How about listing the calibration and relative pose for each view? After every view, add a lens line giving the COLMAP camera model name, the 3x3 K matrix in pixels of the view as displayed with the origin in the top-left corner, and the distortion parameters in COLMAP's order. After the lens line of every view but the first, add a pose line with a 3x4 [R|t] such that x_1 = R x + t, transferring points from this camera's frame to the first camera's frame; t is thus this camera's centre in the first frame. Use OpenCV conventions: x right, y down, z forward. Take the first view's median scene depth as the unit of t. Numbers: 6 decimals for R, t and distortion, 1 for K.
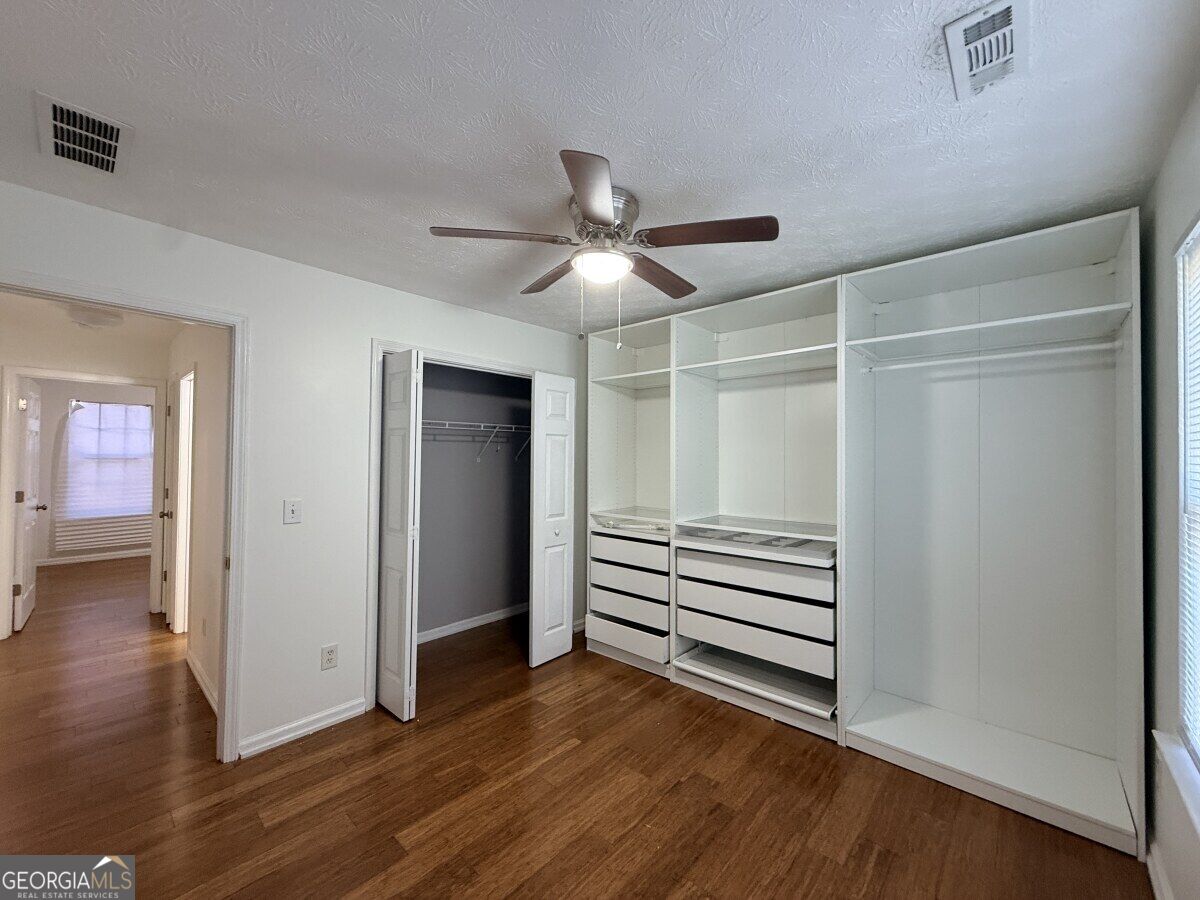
lens RADIAL K [[480.2, 0, 596.6], [0, 480.2, 451.3], [0, 0, 1]] dist [0.000207, 0.000027]
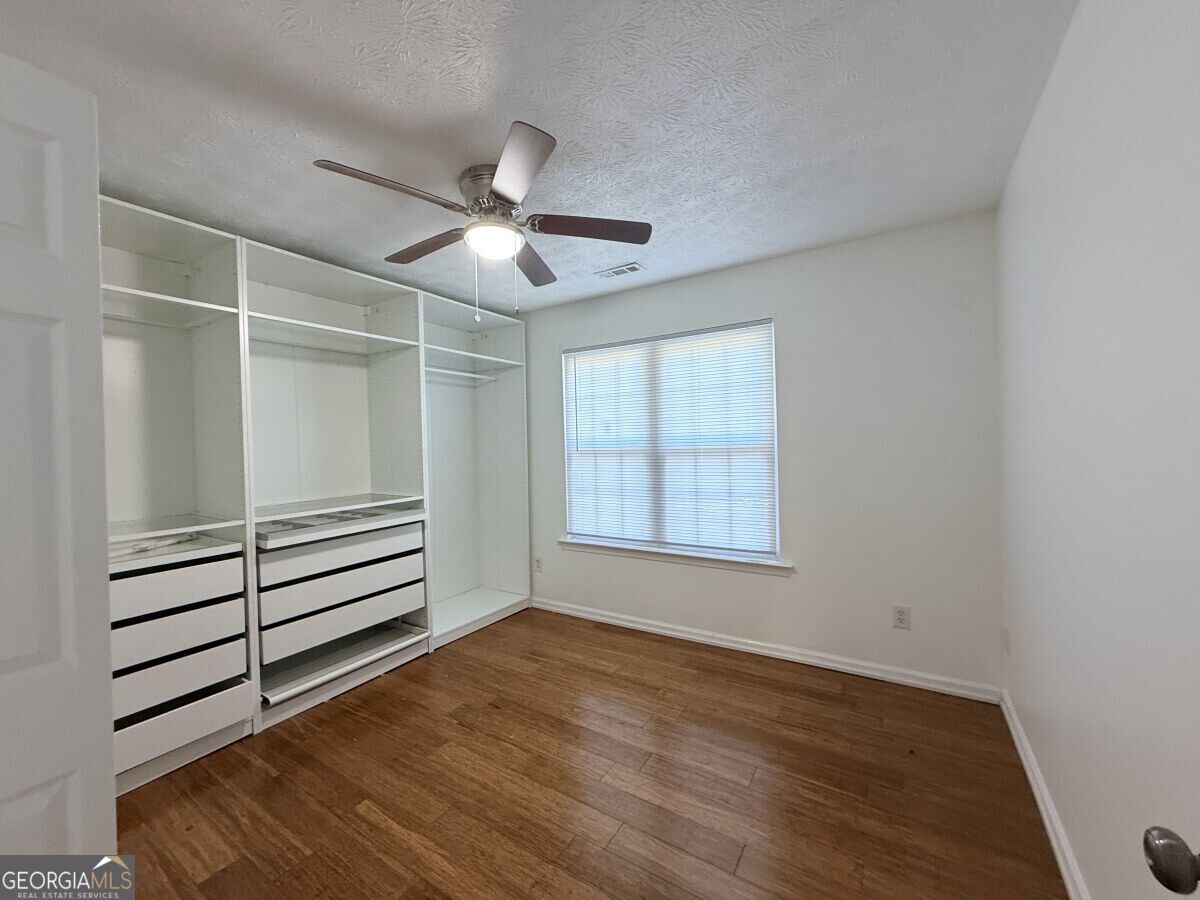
lens RADIAL K [[480.2, 0, 596.6], [0, 480.2, 451.3], [0, 0, 1]] dist [0.000207, 0.000027]
pose [[-0.174116, -0.022903, 0.984459, -0.826671], [0.007945, 0.999664, 0.024662, 0.032708], [-0.984693, 0.012116, -0.173876, 0.754436]]
